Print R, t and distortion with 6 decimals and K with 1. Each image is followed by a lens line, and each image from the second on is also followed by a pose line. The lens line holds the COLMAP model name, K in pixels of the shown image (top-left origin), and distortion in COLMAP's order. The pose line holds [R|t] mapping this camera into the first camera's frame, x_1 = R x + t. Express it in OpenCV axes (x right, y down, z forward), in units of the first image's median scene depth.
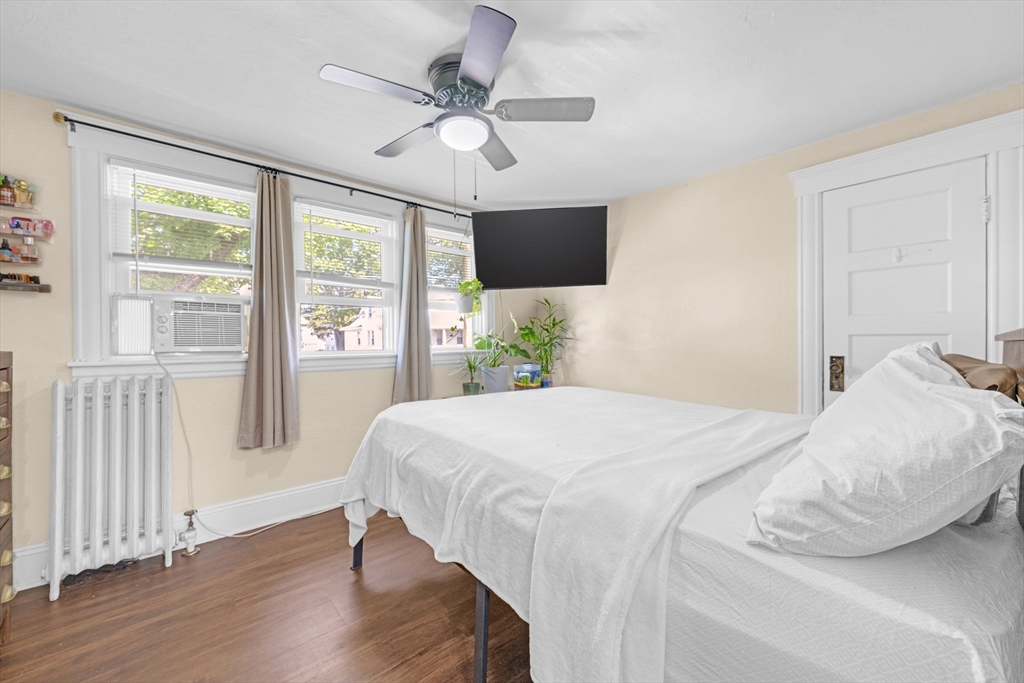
lens RADIAL K [[418.5, 0, 507.7], [0, 418.5, 341.7], [0, 0, 1]] dist [0.001119, 0.000057]
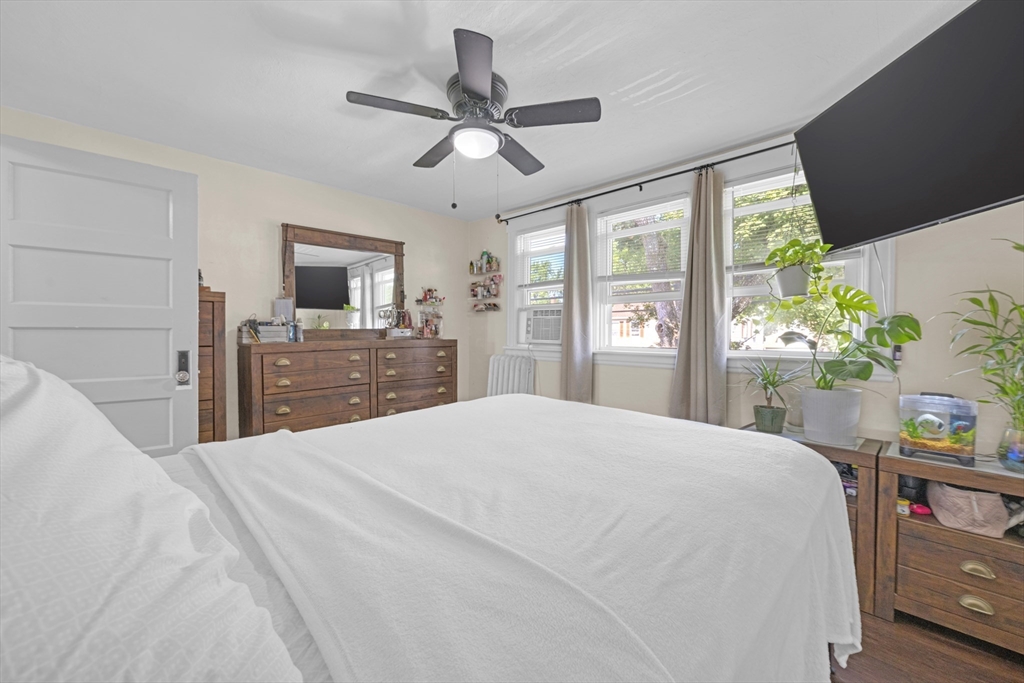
lens RADIAL K [[418.5, 0, 507.0], [0, 418.5, 336.0], [0, 0, 1]] dist [0.001119, 0.000057]
pose [[0.042378, 0.023094, -0.998835, 0.540460], [0.001403, 0.999730, 0.023175, -0.025442], [0.999101, -0.002384, 0.042335, 0.568944]]
